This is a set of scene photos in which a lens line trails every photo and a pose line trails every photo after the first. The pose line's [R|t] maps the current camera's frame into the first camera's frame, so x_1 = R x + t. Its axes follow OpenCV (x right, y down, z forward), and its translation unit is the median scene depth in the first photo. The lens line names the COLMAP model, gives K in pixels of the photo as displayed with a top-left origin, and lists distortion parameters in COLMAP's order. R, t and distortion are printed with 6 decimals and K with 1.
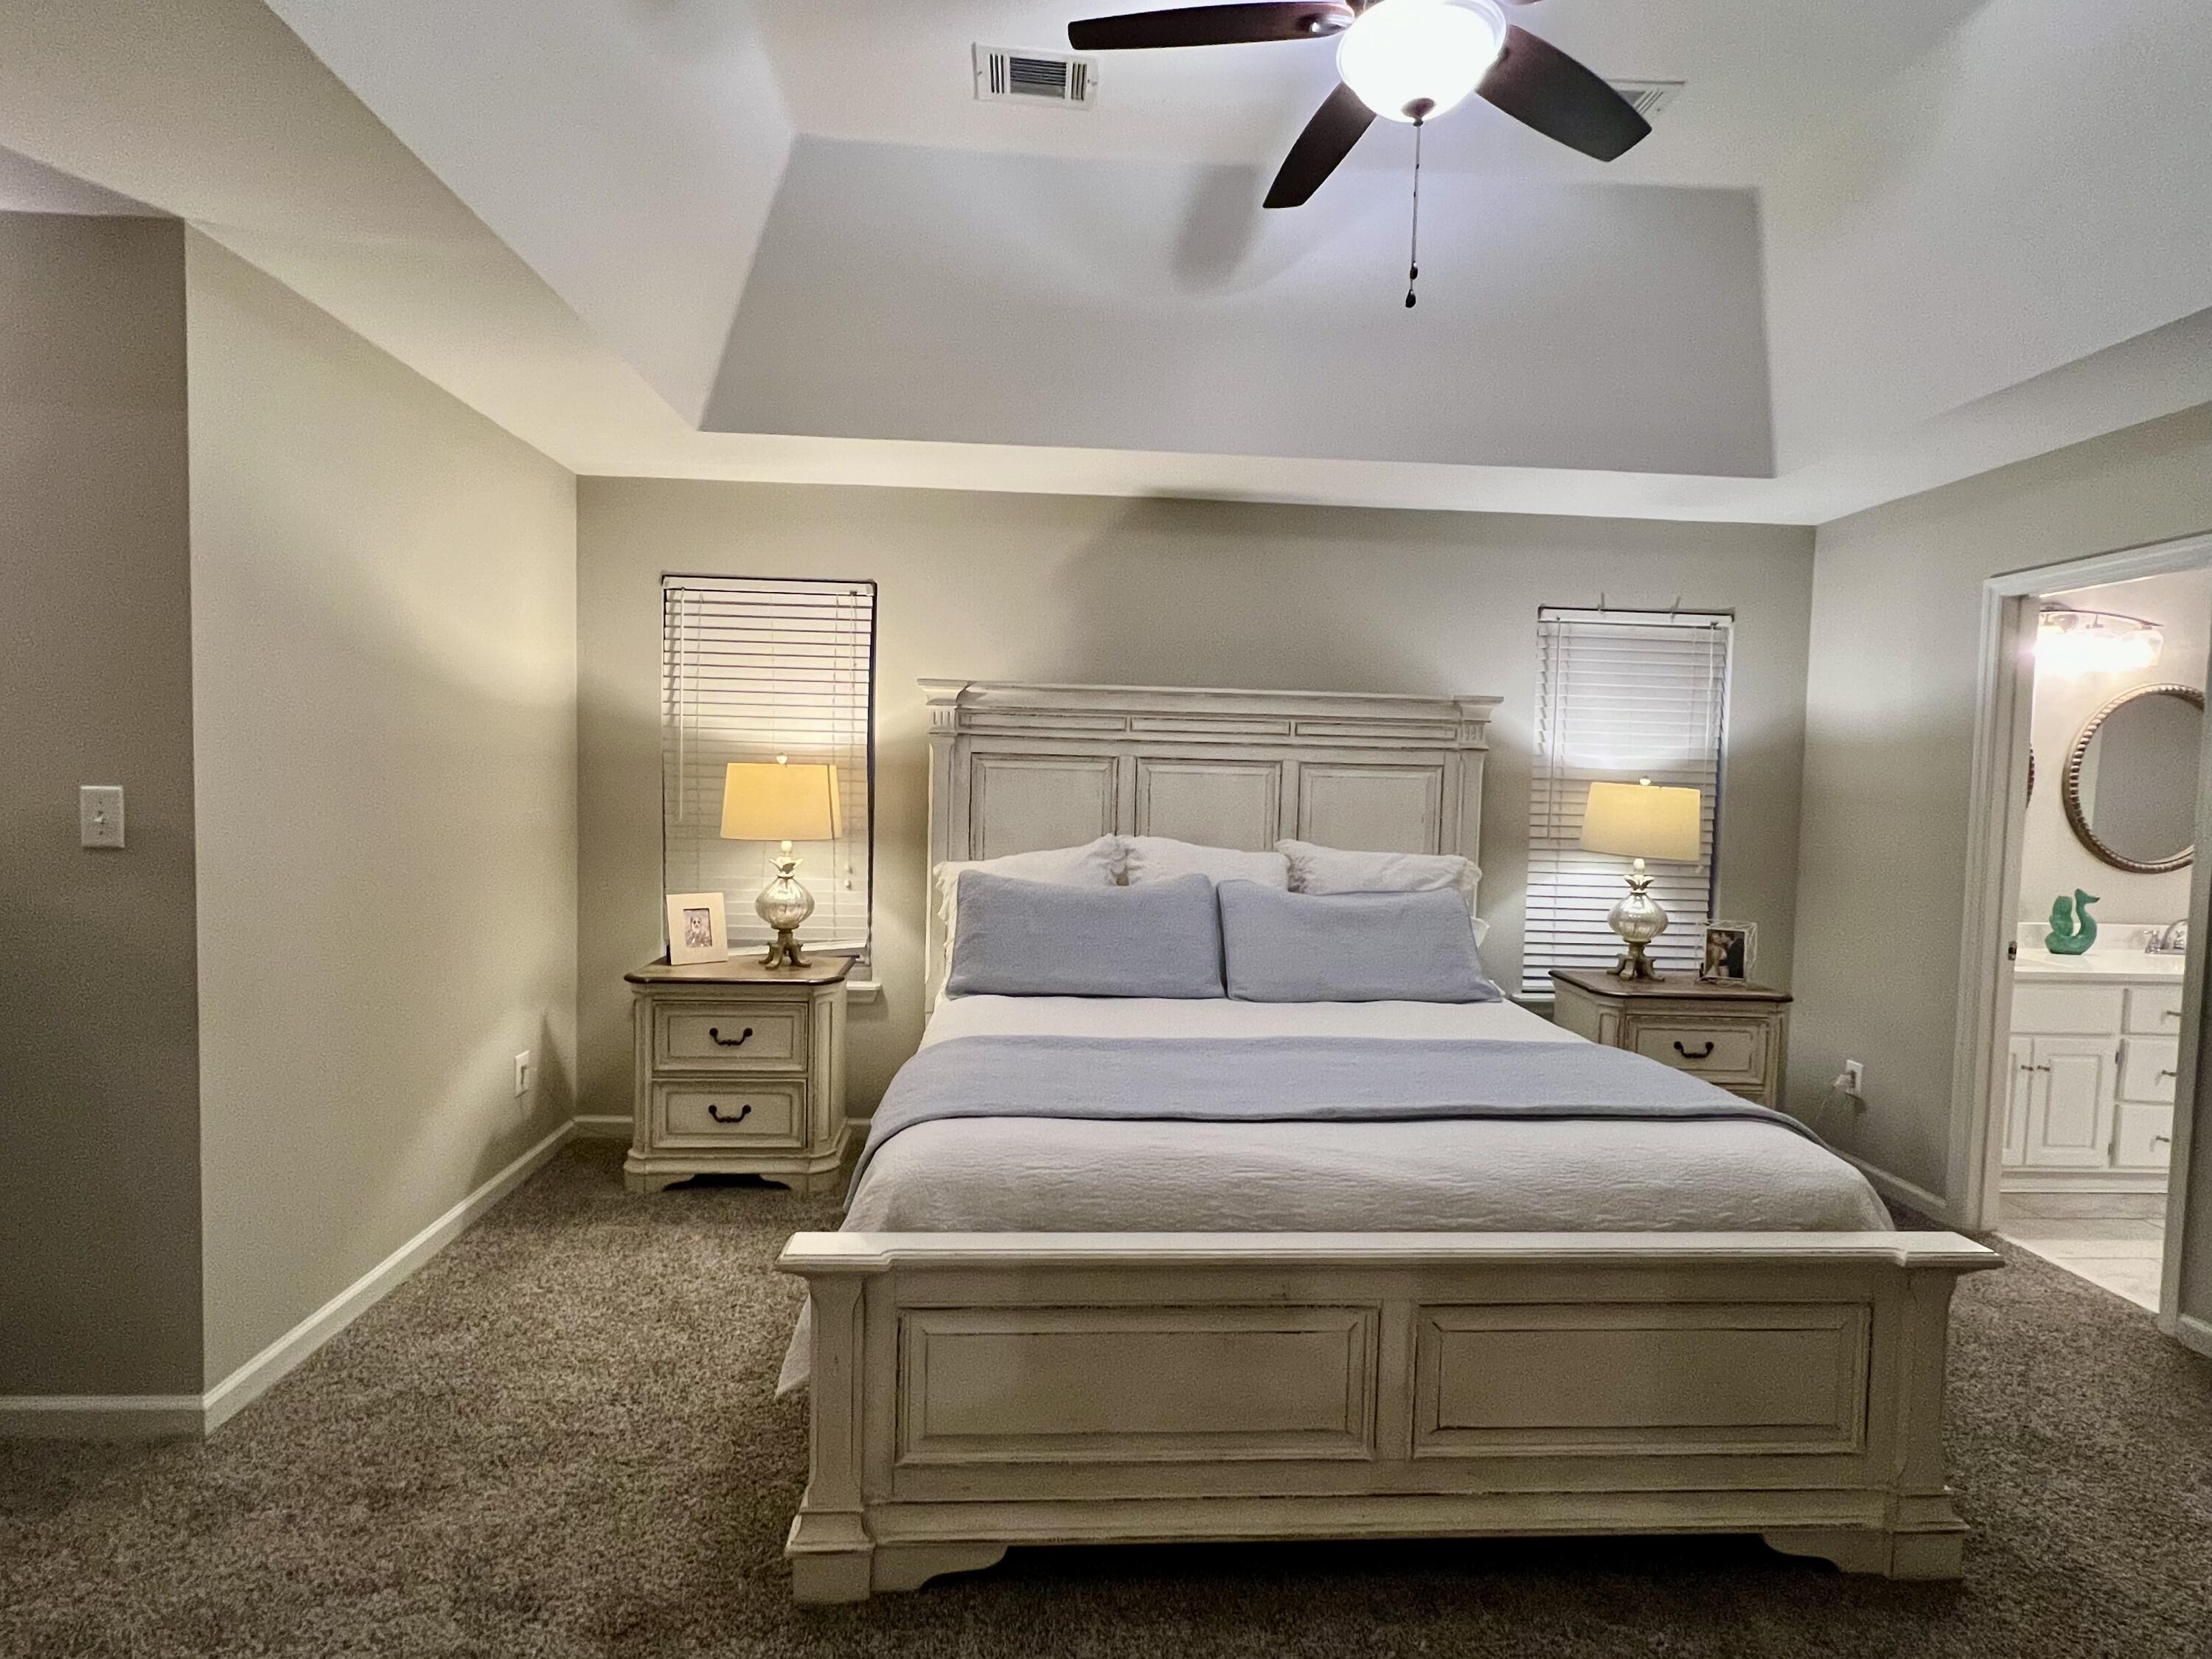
lens RADIAL K [[1073.4, 0, 1106.0], [0, 1073.4, 829.5], [0, 0, 1]] dist [0.001444, 0.000433]
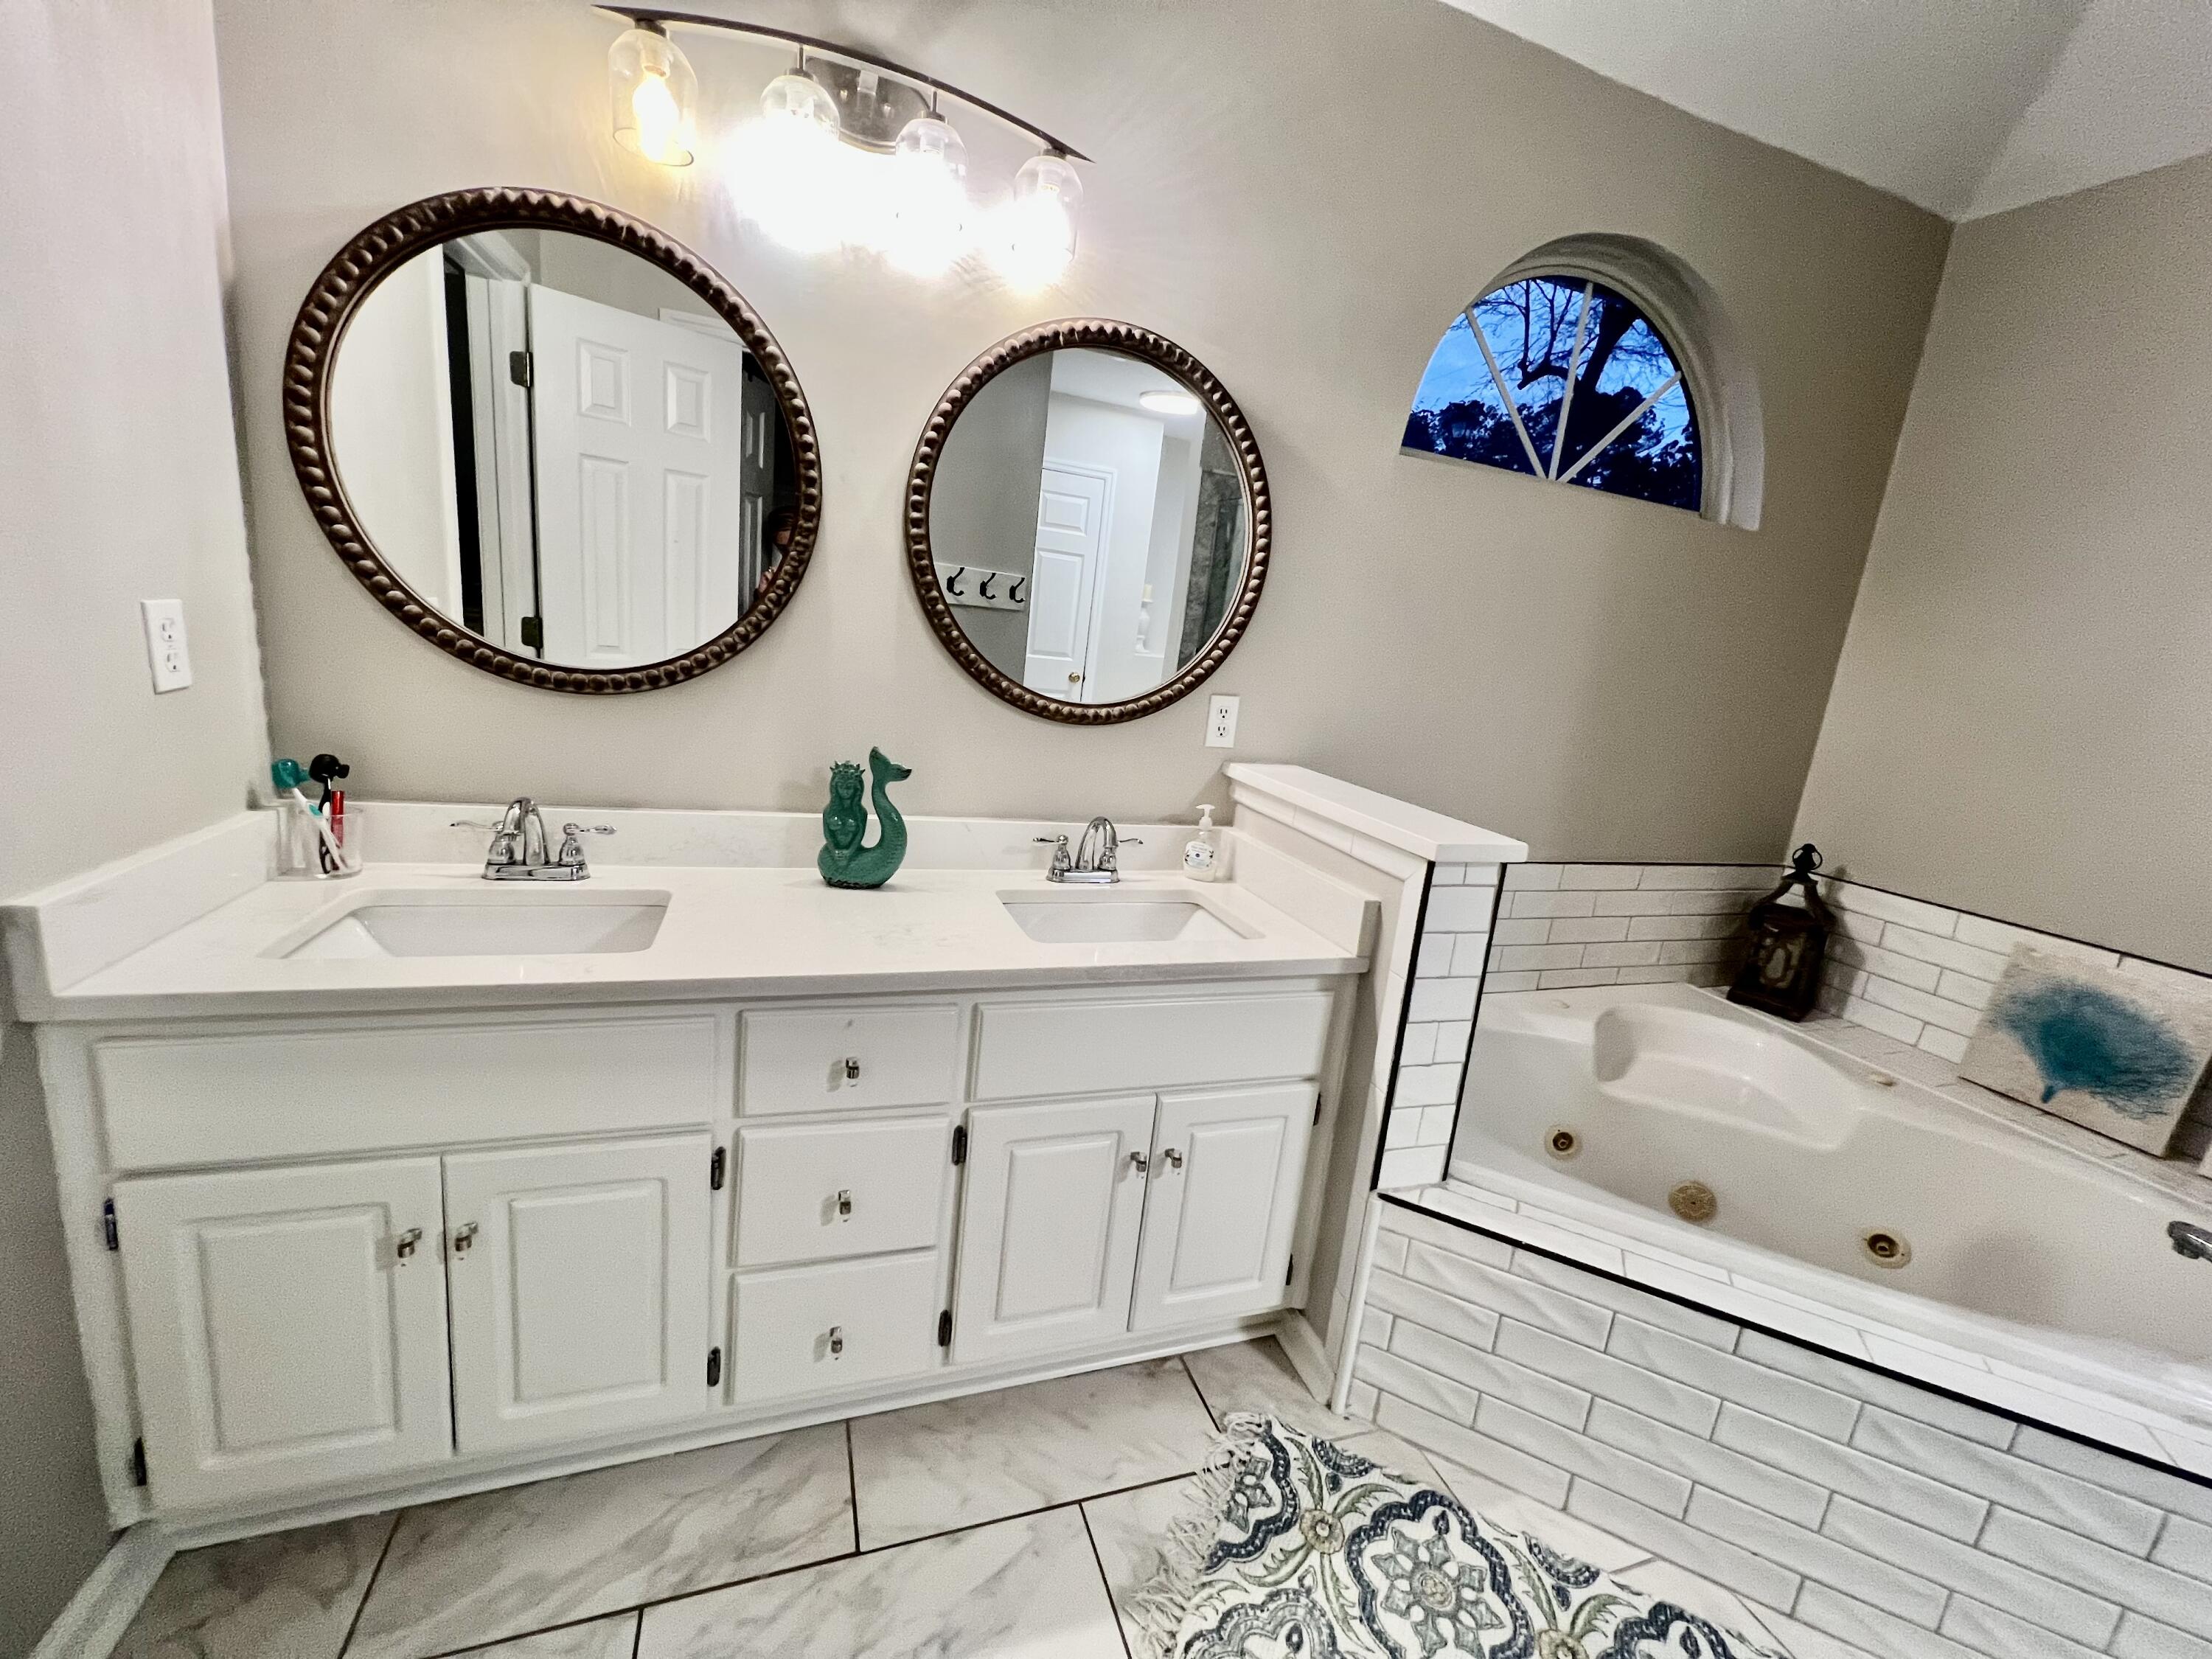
lens RADIAL K [[881.6, 0, 1100.3], [0, 881.6, 825.8], [0, 0, 1]] dist [-0.001359, 0.000657]
pose [[0.959792, 0.017043, 0.280194, 0.888293], [-0.064898, 0.984586, 0.162417, 0.020353], [-0.273107, -0.174071, 0.946104, 0.610923]]
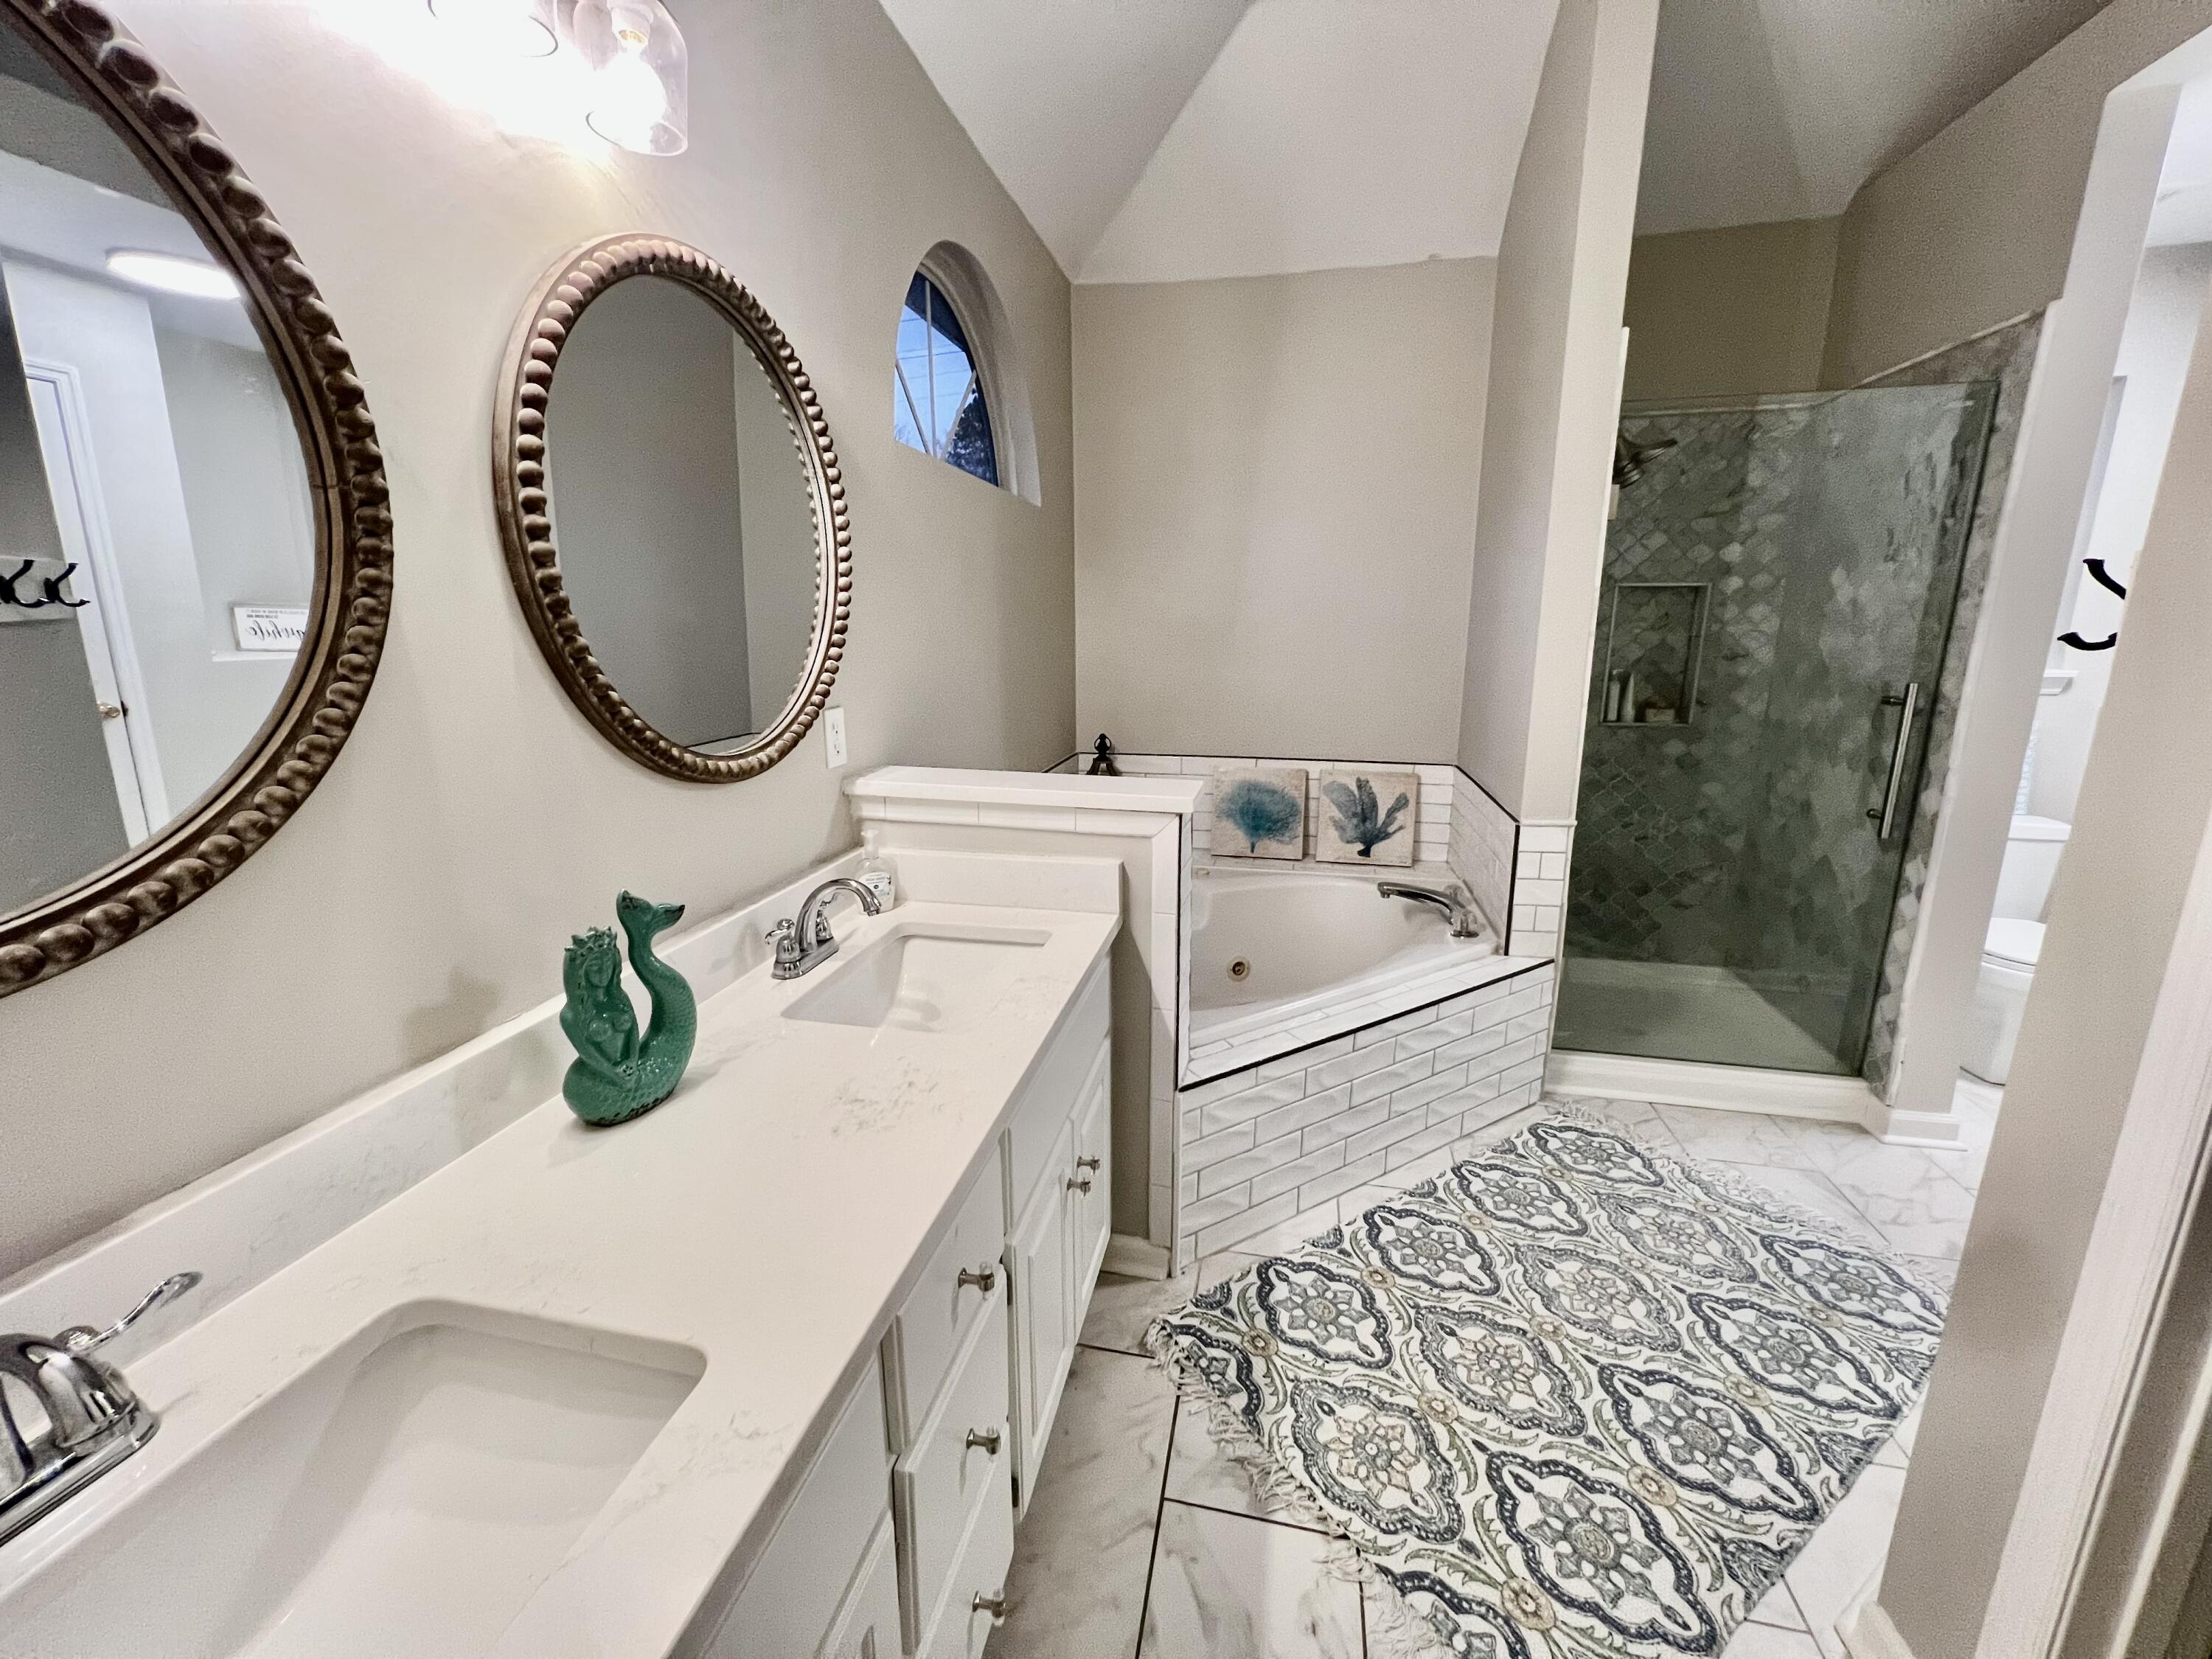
lens RADIAL K [[881.6, 0, 1100.3], [0, 881.6, 825.8], [0, 0, 1]] dist [-0.001359, 0.000657]
pose [[0.277673, -0.239424, 0.930362, 0.718730], [0.062956, 0.970899, 0.231066, -0.010160], [-0.958610, -0.005589, 0.284666, 0.804189]]
